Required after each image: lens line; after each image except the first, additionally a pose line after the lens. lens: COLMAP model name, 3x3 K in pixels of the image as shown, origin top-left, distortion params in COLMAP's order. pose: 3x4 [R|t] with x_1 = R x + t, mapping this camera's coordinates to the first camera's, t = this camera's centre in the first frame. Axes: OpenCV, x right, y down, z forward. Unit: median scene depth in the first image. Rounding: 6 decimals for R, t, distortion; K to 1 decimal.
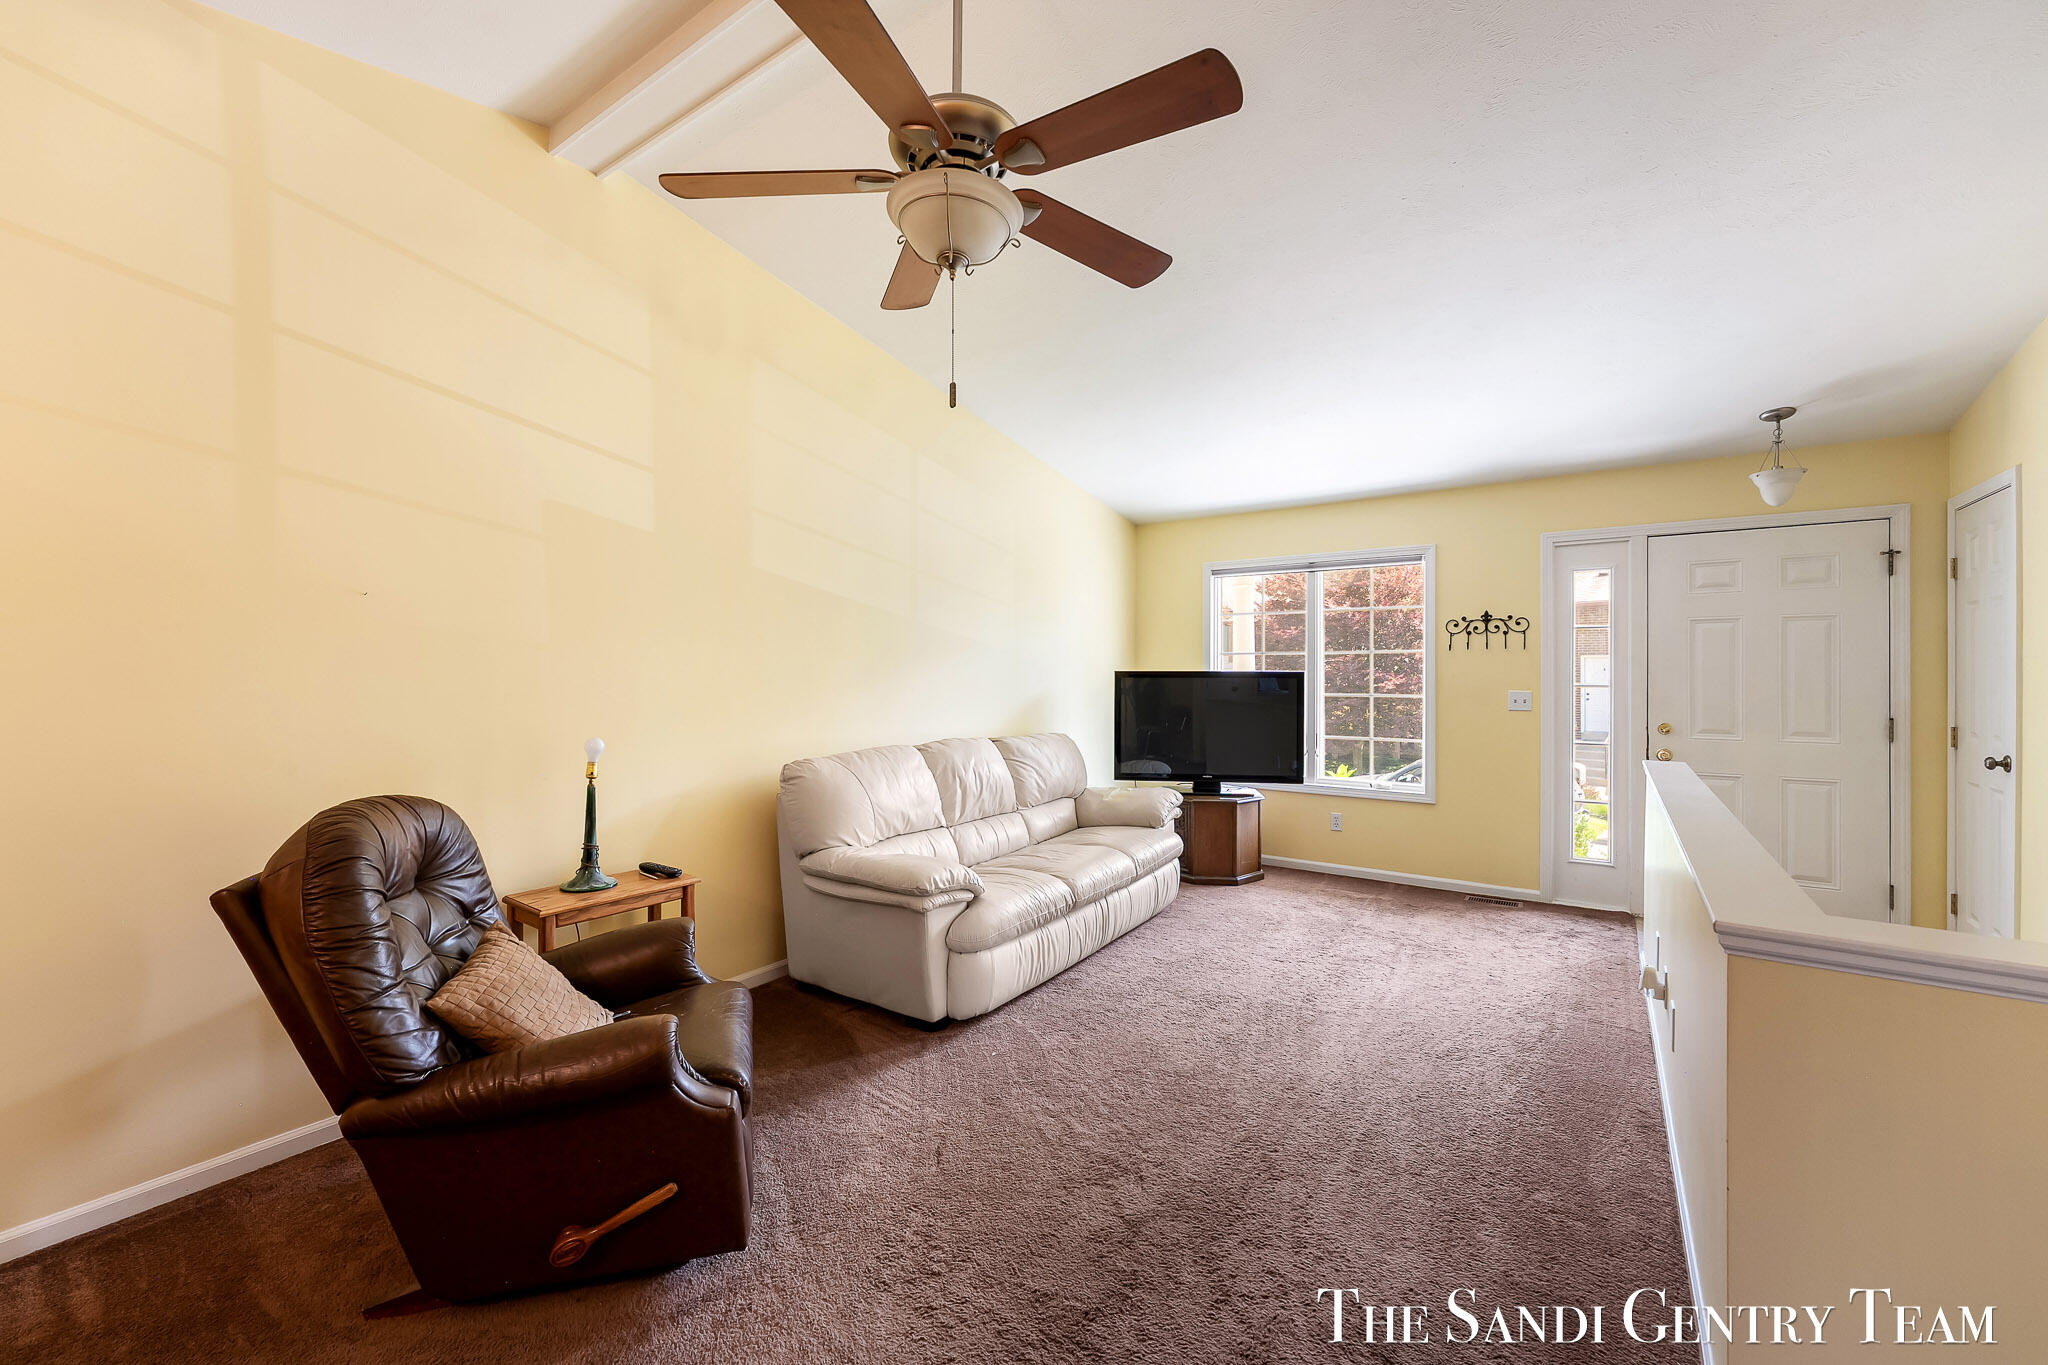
lens RADIAL K [[816.6, 0, 1011.7], [0, 816.6, 675.4], [0, 0, 1]] dist [-0.001534, -0.000728]
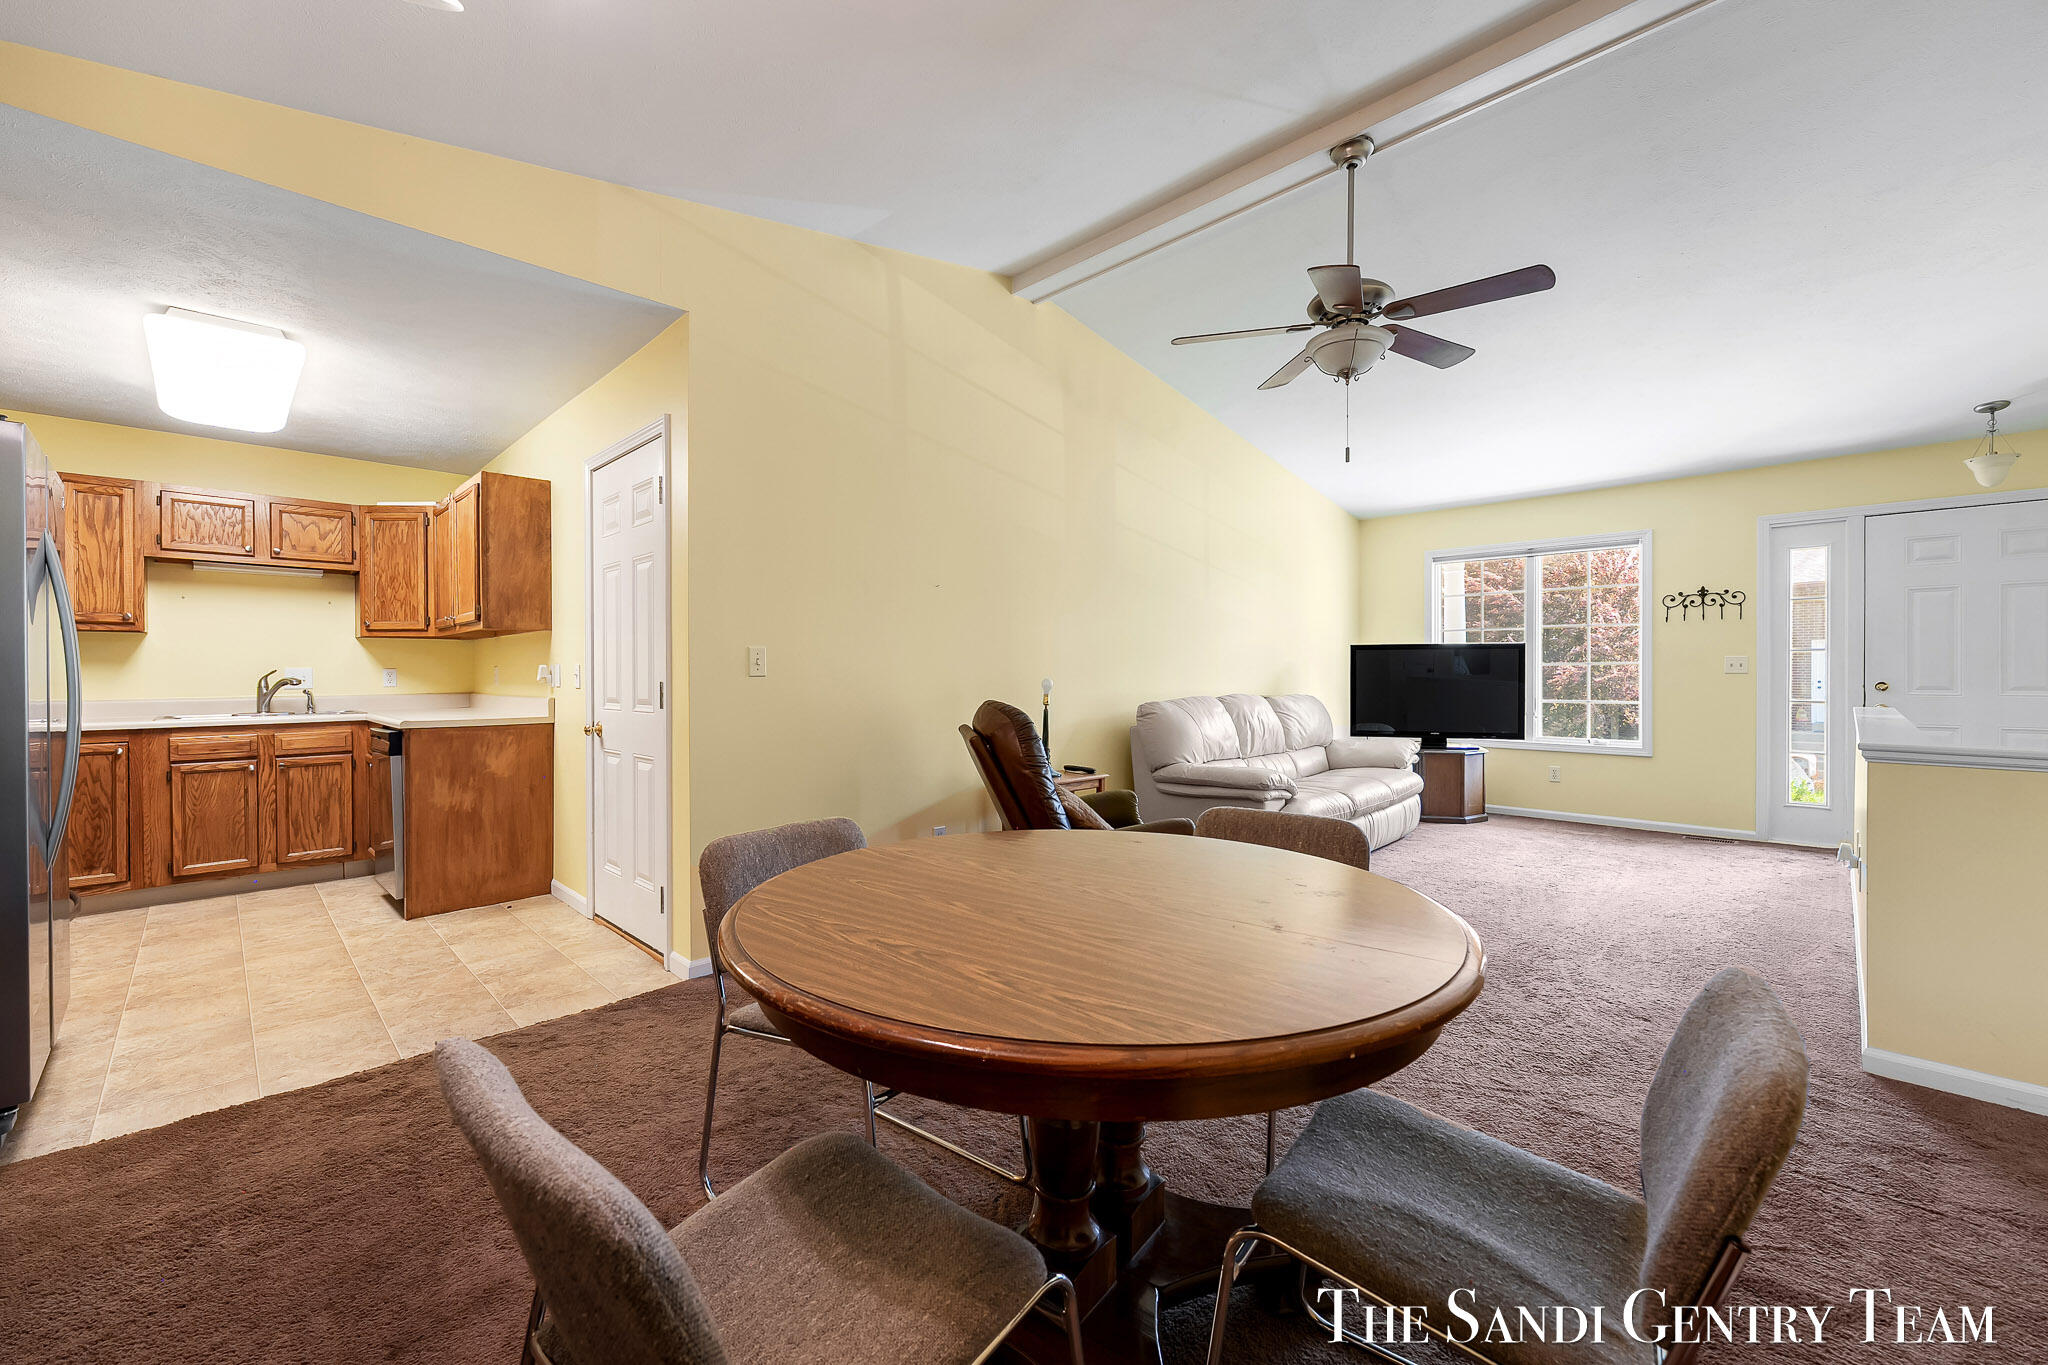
lens RADIAL K [[818.1, 0, 1012.6], [0, 818.1, 679.1], [0, 0, 1]] dist [-0.000886, 0.000489]
pose [[0.985899, -0.004153, -0.167289, -0.199819], [0.005393, 0.999961, 0.006956, 0.041623], [0.167253, -0.007760, 0.985883, -0.322888]]
